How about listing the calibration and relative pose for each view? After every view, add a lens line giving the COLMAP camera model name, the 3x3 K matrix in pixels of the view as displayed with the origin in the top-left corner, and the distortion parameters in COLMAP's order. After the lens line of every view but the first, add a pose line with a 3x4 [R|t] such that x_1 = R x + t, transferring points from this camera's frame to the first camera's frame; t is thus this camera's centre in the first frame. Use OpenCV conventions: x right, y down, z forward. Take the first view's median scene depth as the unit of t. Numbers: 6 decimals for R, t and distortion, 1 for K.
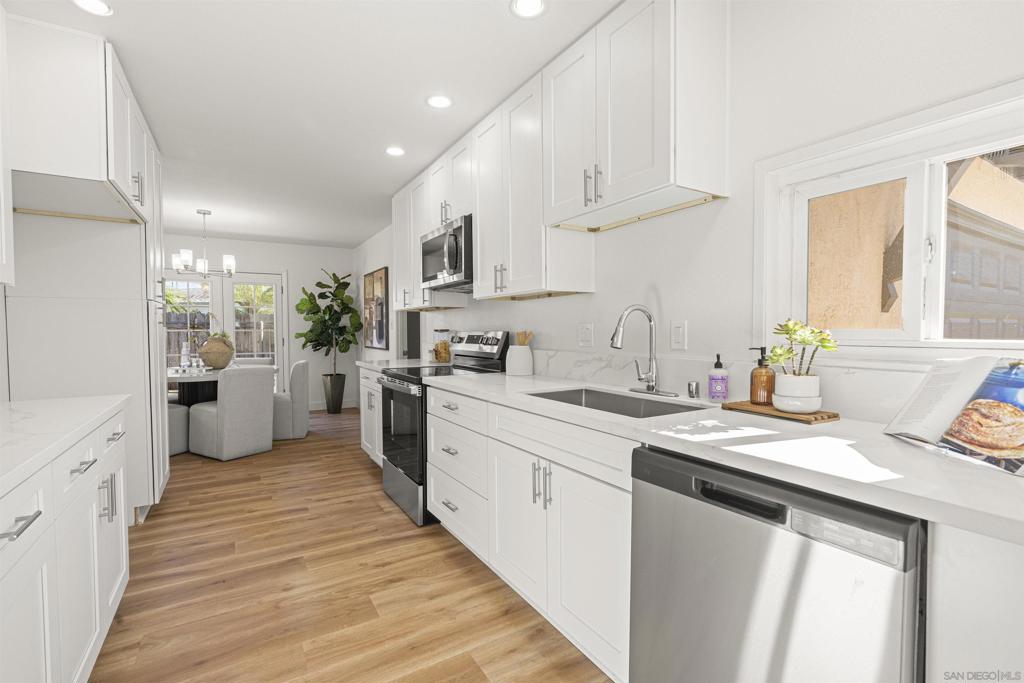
lens RADIAL K [[461.3, 0, 508.9], [0, 461.3, 342.1], [0, 0, 1]] dist [-0.002971, 0.000934]
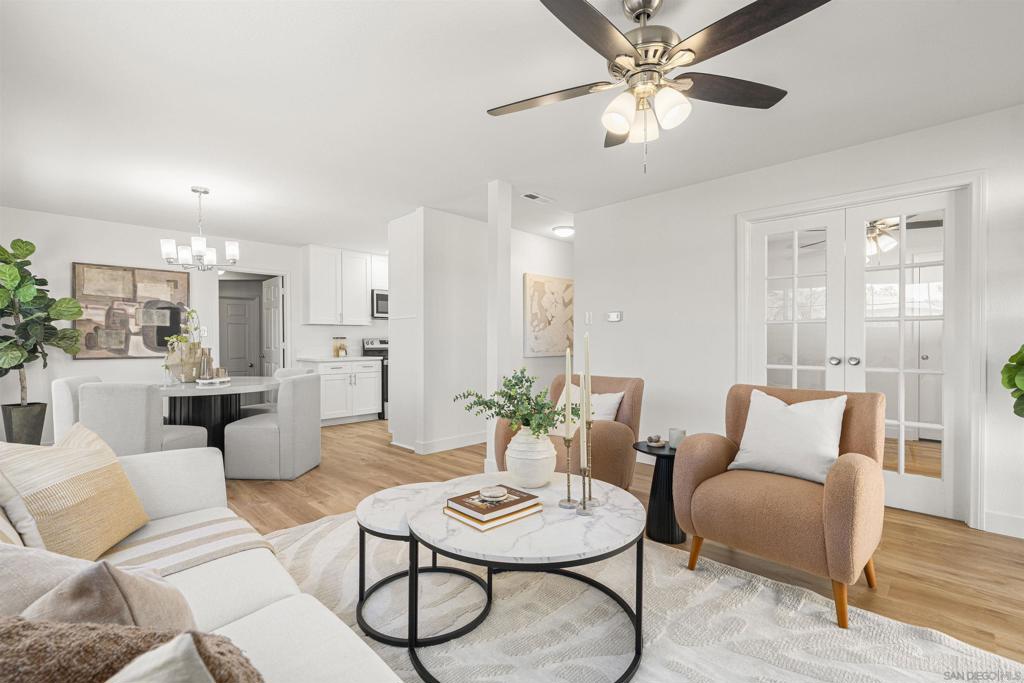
lens RADIAL K [[461.3, 0, 508.9], [0, 461.3, 342.1], [0, 0, 1]] dist [-0.002971, 0.000934]
pose [[-0.239639, 0.003305, 0.970856, -2.557028], [0.028135, 0.999598, 0.003541, 0.001746], [-0.970454, 0.028163, -0.239636, 1.065345]]
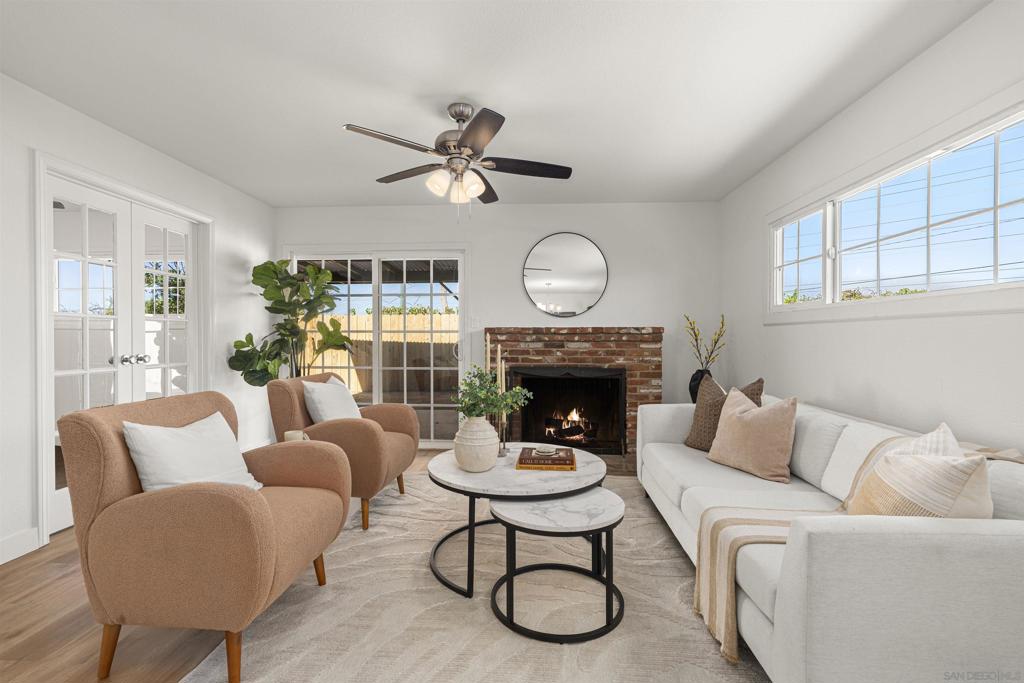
lens RADIAL K [[456.7, 0, 508.7], [0, 456.7, 343.2], [0, 0, 1]] dist [-0.004413, 0.000827]
pose [[-0.567660, 0.014450, -0.823136, -1.350602], [-0.017720, 0.999400, 0.029764, -0.011396], [0.823072, 0.031482, -0.567063, 1.328244]]
